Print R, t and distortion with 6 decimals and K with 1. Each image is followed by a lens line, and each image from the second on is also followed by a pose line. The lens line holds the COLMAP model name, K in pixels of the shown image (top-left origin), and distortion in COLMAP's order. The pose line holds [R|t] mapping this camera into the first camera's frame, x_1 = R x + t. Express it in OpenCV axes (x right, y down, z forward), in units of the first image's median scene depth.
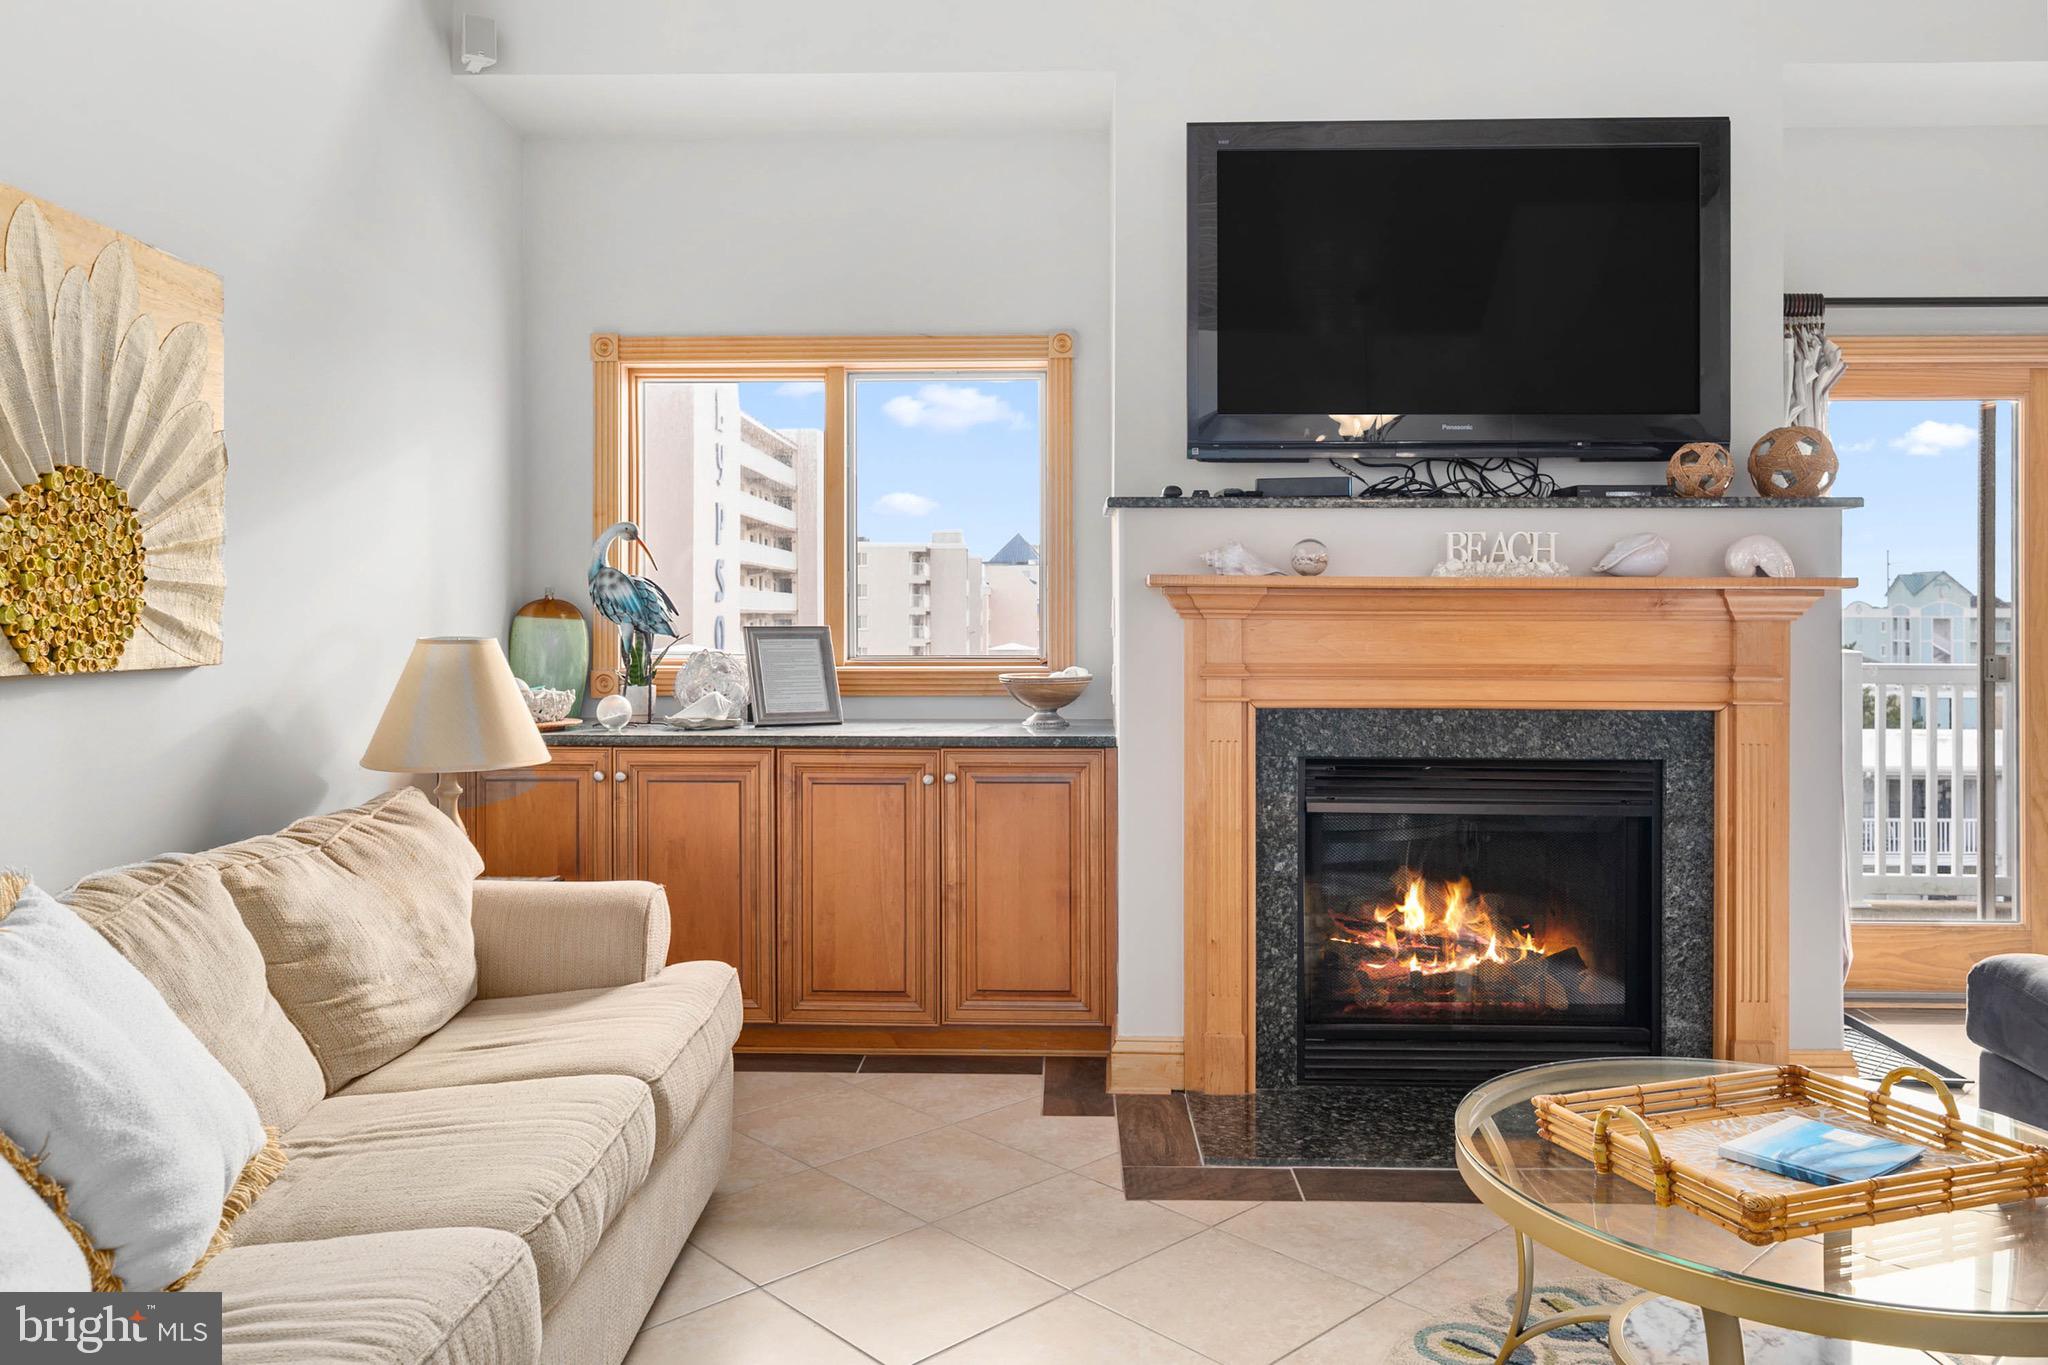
lens RADIAL K [[1410.9, 0, 1040.6], [0, 1410.9, 609.9], [0, 0, 1]] dist [0.010879, -0.000748]
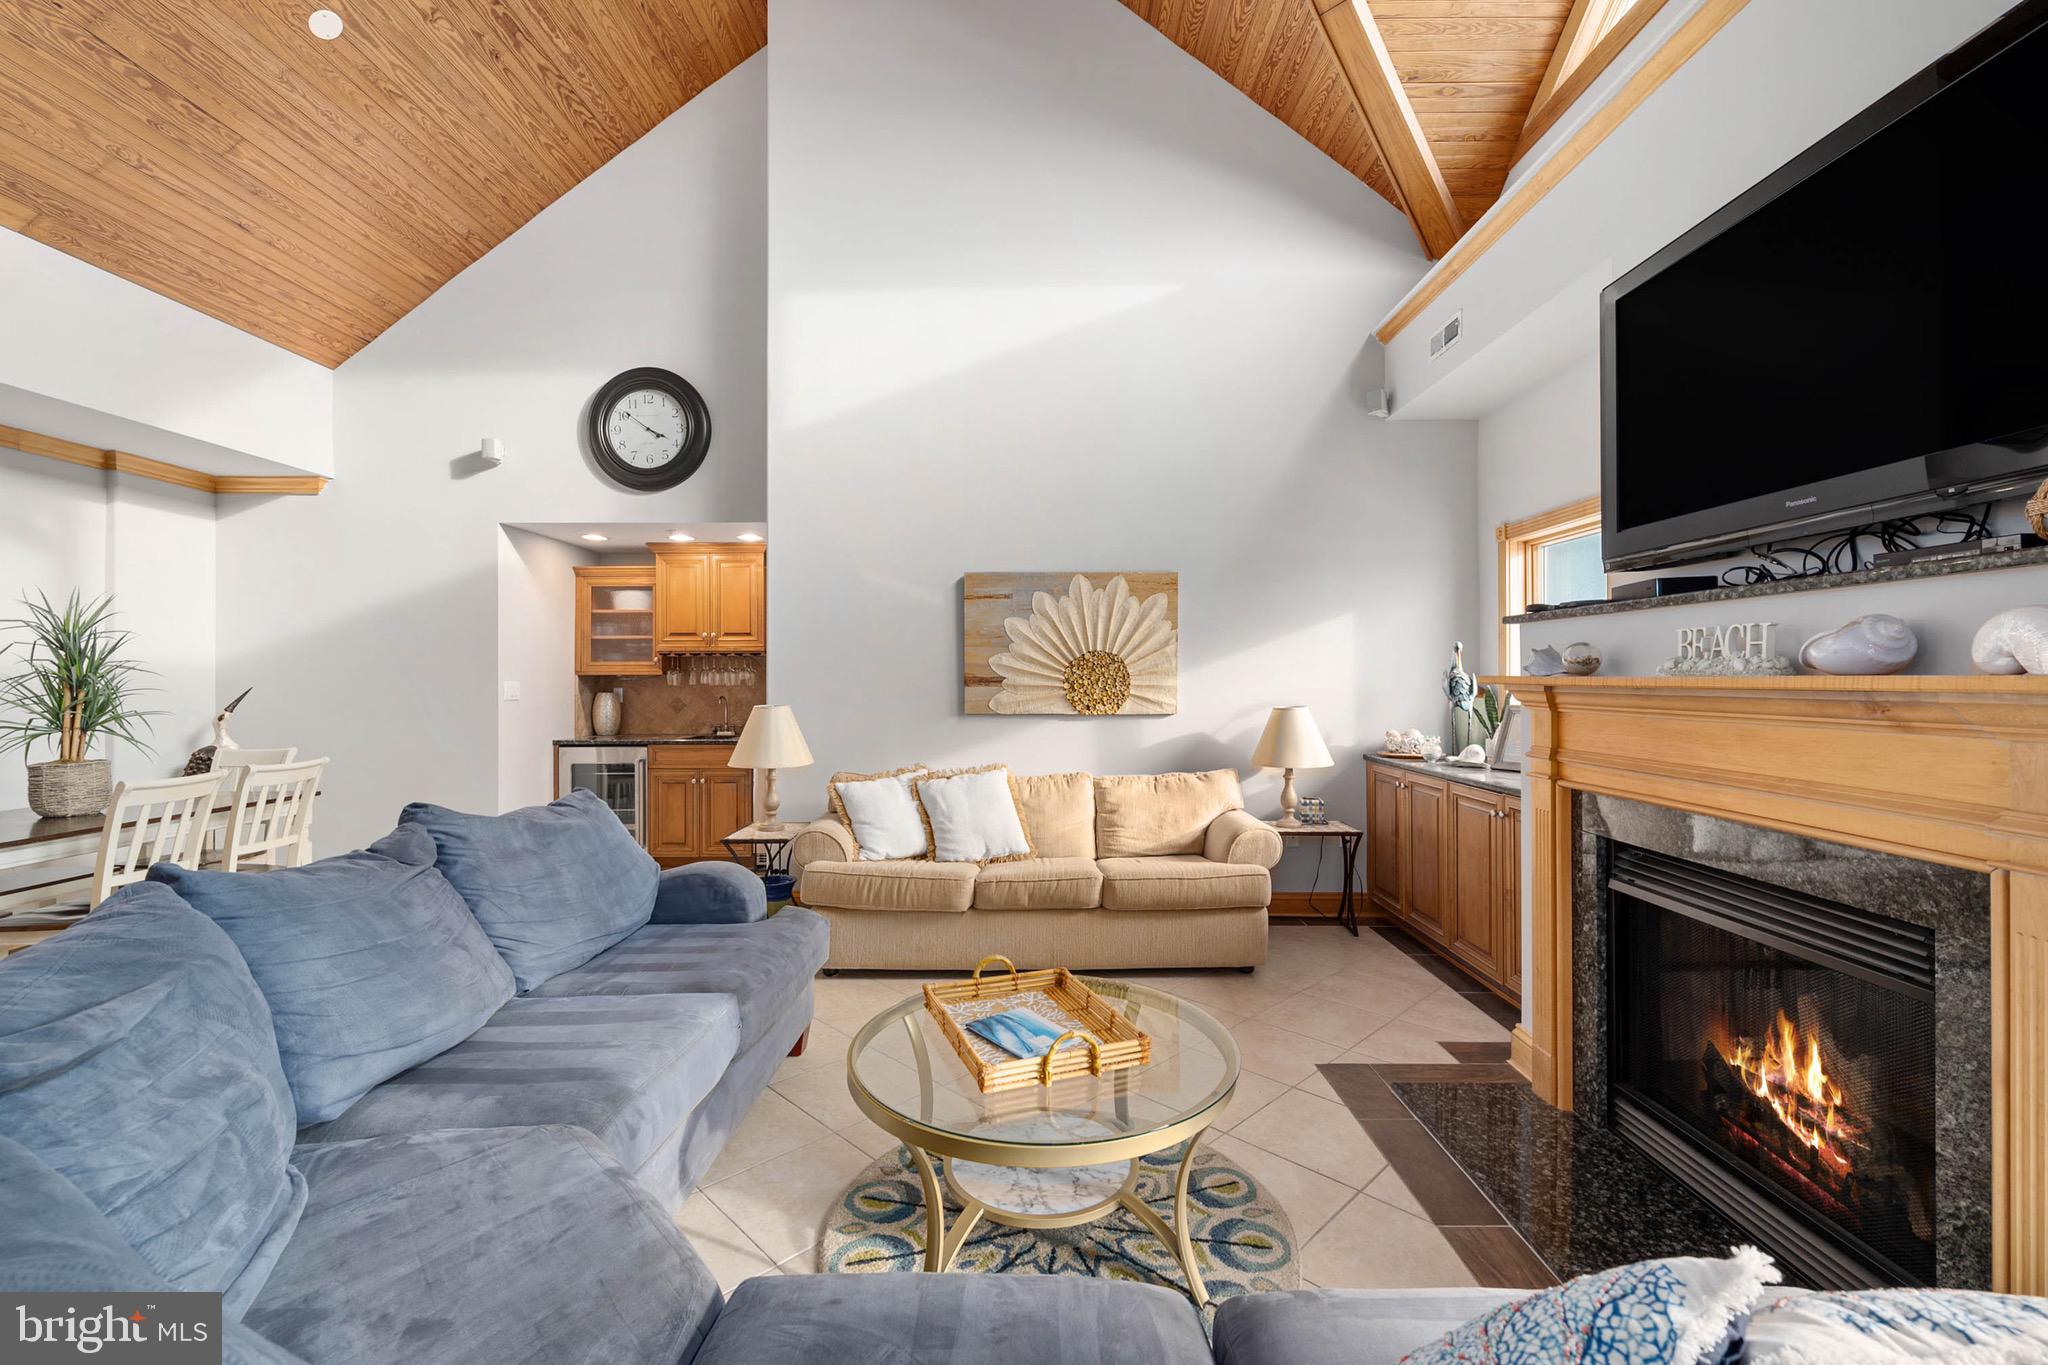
lens RADIAL K [[853.4, 0, 1029.4], [0, 853.4, 679.1], [0, 0, 1]] dist [-0.001839, 0.000195]
pose [[0.025107, -0.002176, -0.999682, 0.858518], [0.006369, 0.999978, -0.002017, -0.022077], [0.999664, -0.006316, 0.025121, 0.536072]]
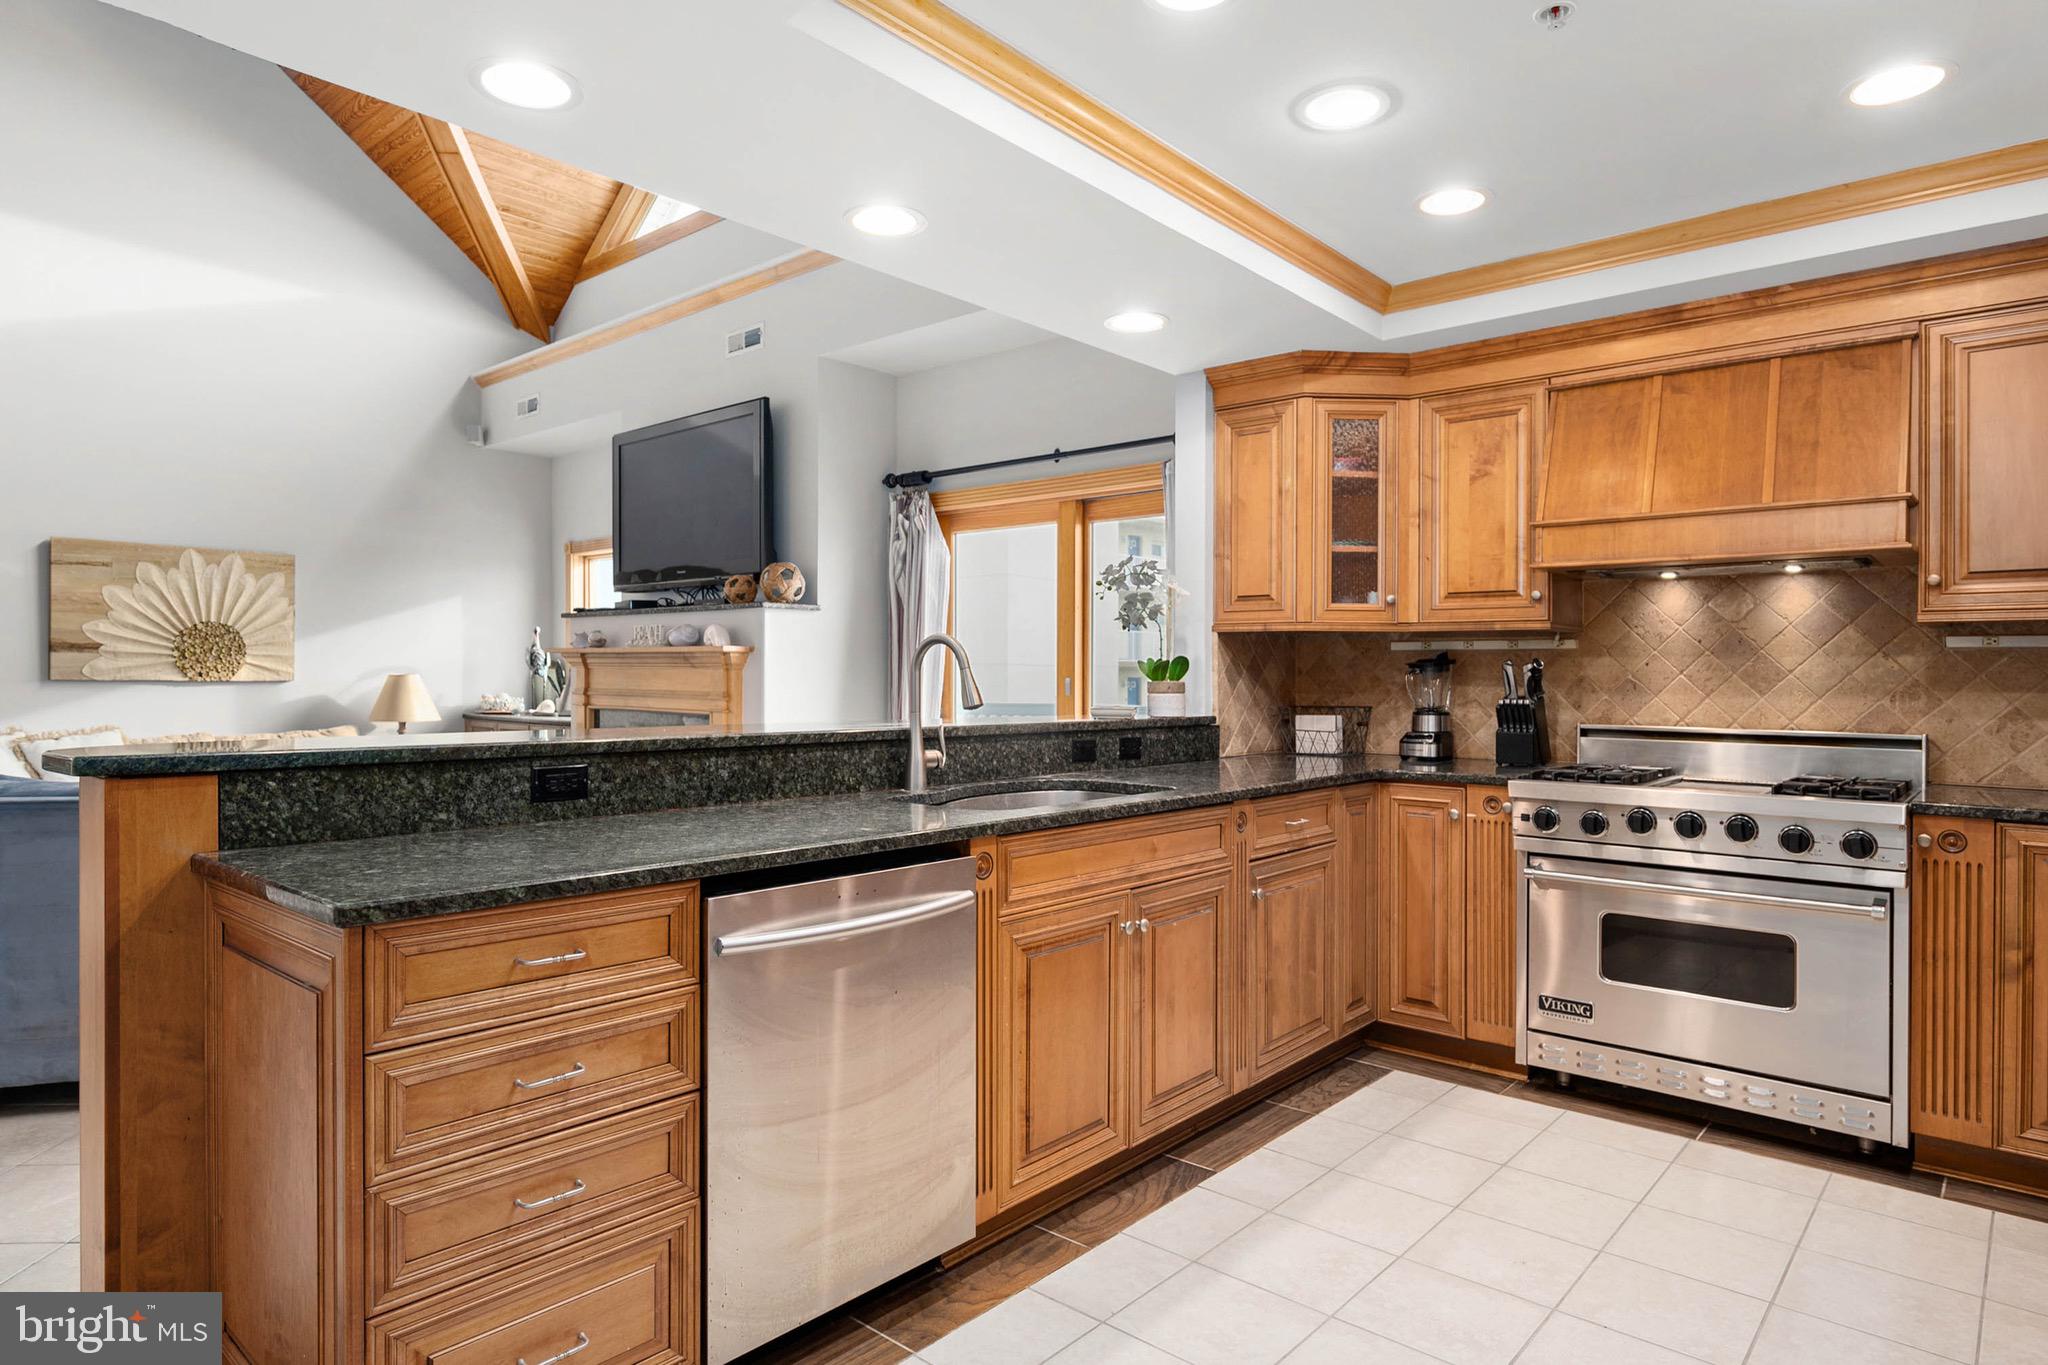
lens RADIAL K [[1186.6, 0, 1019.0], [0, 1186.6, 684.8], [0, 0, 1]] dist [0.003349, 0.001701]
pose [[0.759946, 0.007579, -0.649942, 1.854847], [-0.004280, 0.999969, 0.006656, 0.018208], [0.649972, -0.002276, 0.759955, 0.044115]]
